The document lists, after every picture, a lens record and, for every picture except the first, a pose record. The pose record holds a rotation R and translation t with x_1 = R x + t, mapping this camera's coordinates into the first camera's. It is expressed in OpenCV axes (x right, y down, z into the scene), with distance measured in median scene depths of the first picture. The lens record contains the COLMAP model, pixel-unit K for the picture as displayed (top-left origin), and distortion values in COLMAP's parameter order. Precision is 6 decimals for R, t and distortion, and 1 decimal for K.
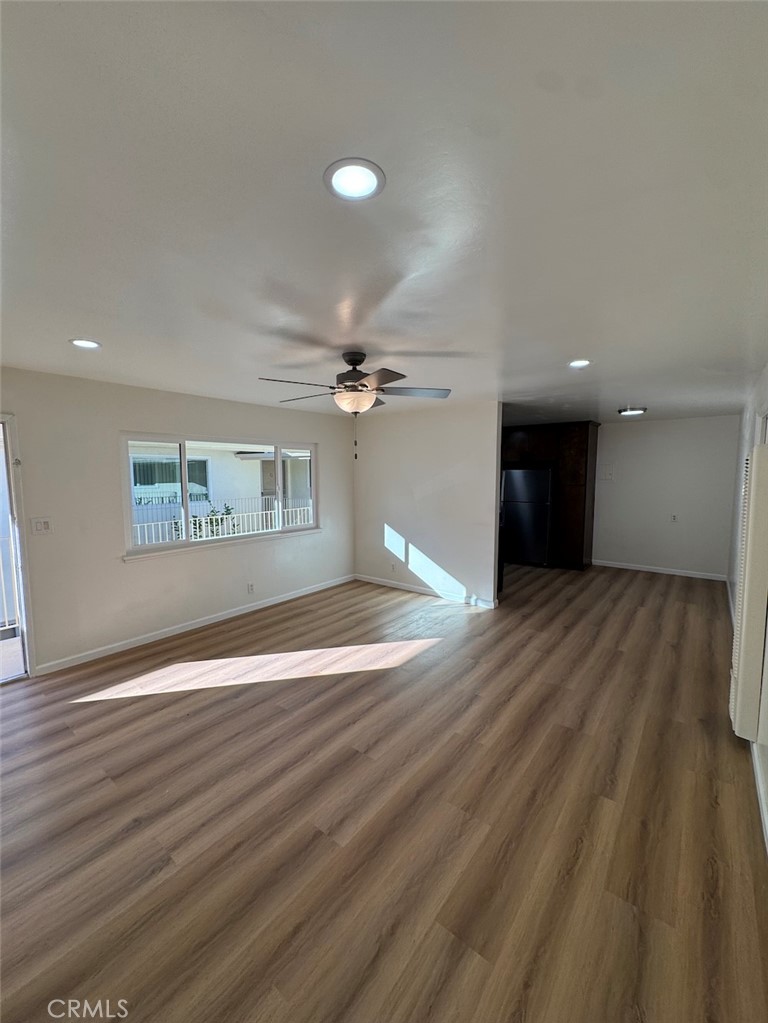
lens RADIAL K [[408.7, 0, 382.7], [0, 408.7, 510.6], [0, 0, 1]] dist [-0.004015, -0.000051]
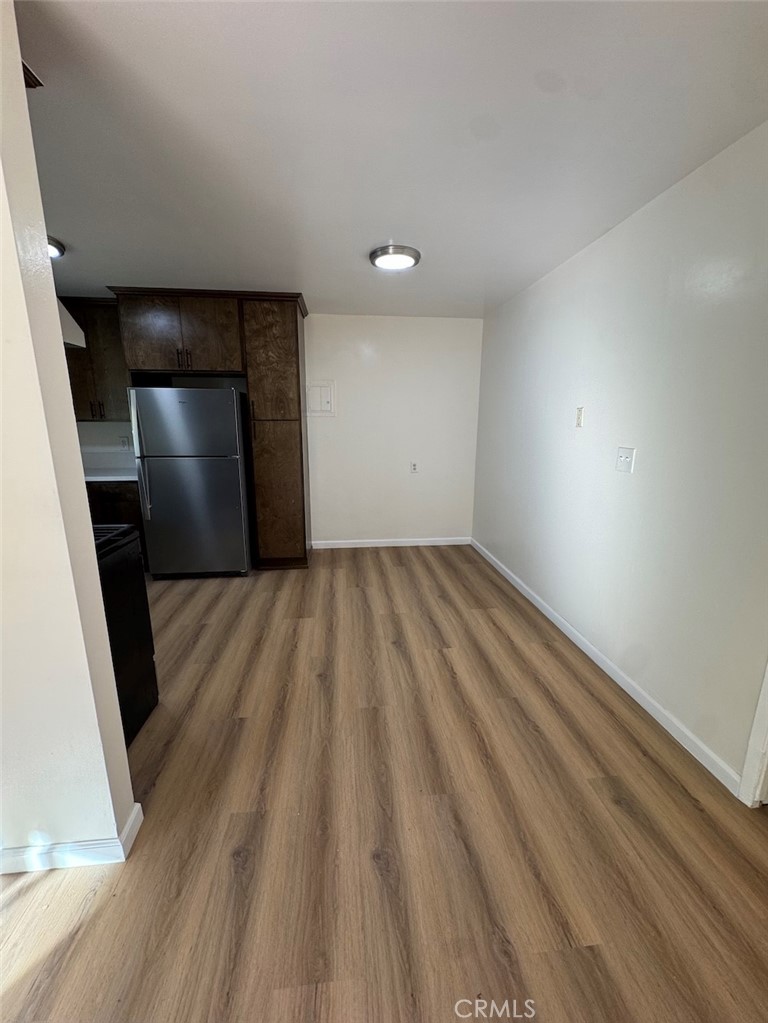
lens RADIAL K [[408.7, 0, 382.7], [0, 408.7, 510.6], [0, 0, 1]] dist [-0.004015, -0.000051]
pose [[0.714855, -0.153345, 0.682252, 0.224268], [0.064550, 0.985964, 0.153973, -0.023043], [-0.696287, -0.066029, 0.714720, 0.639680]]
